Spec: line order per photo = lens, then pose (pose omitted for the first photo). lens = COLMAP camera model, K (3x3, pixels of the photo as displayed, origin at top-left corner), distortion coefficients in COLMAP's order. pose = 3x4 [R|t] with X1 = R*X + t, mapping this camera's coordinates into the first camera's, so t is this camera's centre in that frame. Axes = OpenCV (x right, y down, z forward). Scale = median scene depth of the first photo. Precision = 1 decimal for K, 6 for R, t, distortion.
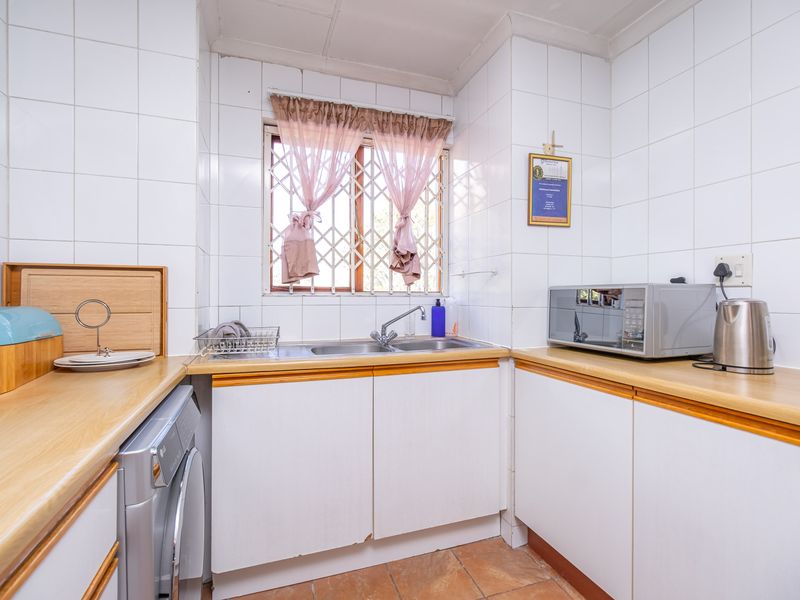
lens RADIAL K [[391.4, 0, 401.0], [0, 391.4, 297.8], [0, 0, 1]] dist [-0.000601, 0.000453]
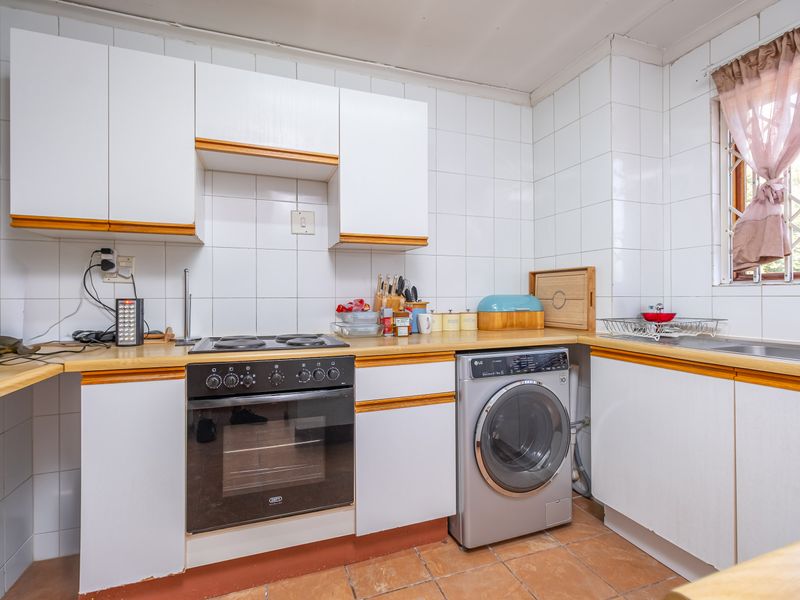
lens RADIAL K [[391.4, 0, 398.2], [0, 391.4, 296.5], [0, 0, 1]] dist [-0.000601, 0.000453]
pose [[0.017071, 0.002192, -0.999852, 0.583830], [0.003410, 0.999992, 0.002250, 0.015443], [0.999848, -0.003448, 0.017063, 0.221575]]
